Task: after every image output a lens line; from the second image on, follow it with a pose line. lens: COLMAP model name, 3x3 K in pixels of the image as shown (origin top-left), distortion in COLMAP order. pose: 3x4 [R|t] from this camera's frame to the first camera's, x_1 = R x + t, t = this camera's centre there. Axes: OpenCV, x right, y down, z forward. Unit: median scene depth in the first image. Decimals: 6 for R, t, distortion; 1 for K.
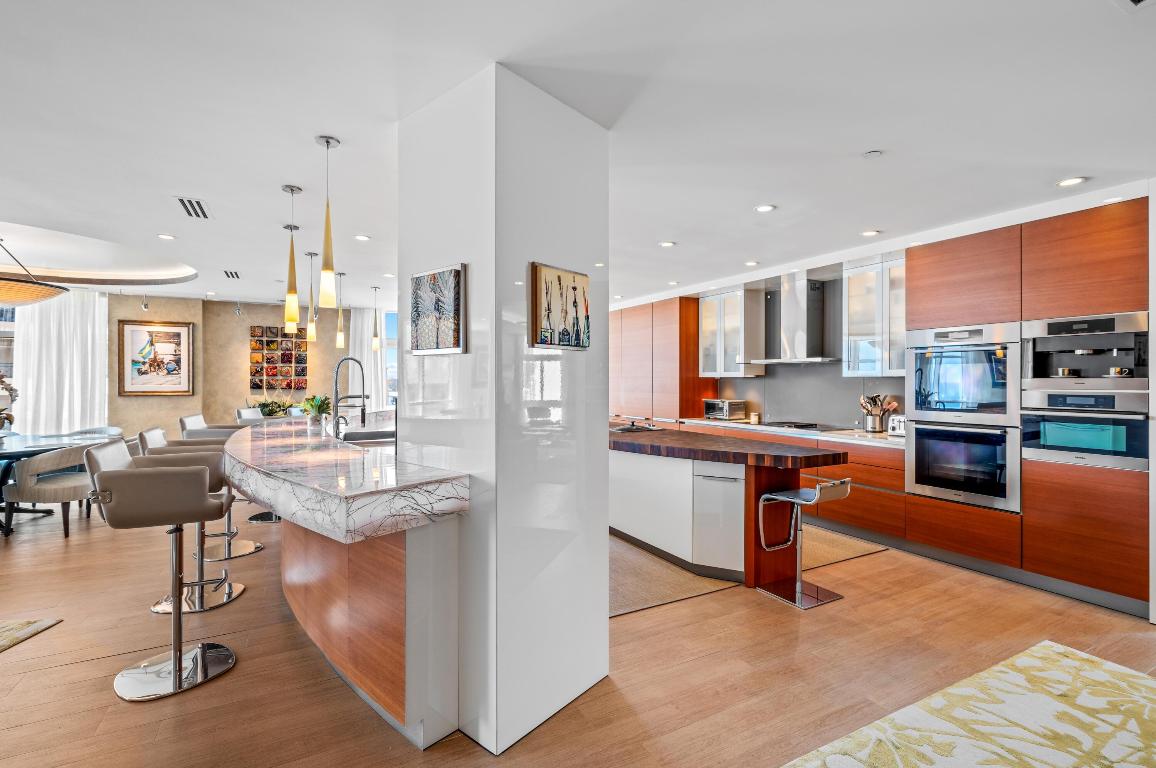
lens RADIAL K [[520.8, 0, 578.2], [0, 520.8, 381.9], [0, 0, 1]] dist [-0.002274, 0.000966]
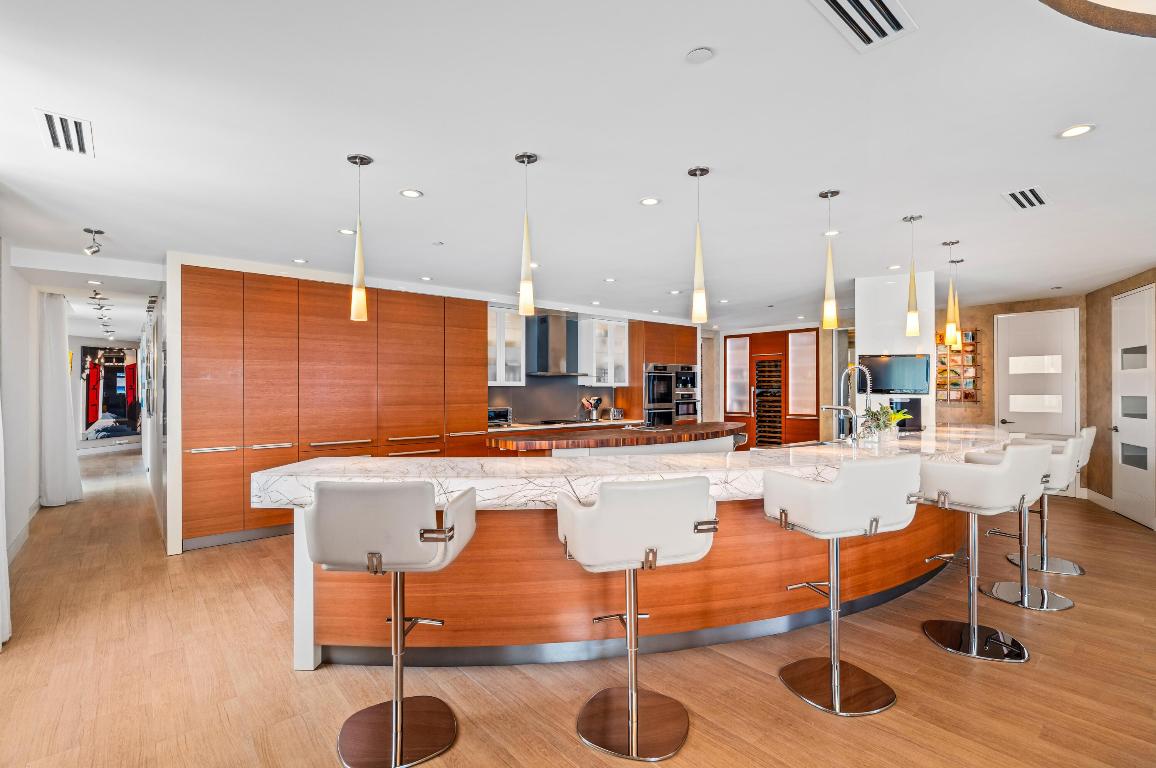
lens RADIAL K [[520.8, 0, 577.5], [0, 520.8, 384.2], [0, 0, 1]] dist [-0.002274, 0.000966]
pose [[-0.240708, 0.003325, 0.970592, -1.008200], [0.000102, 0.999994, -0.003400, -0.012193], [-0.970598, -0.000720, -0.240707, 1.432370]]
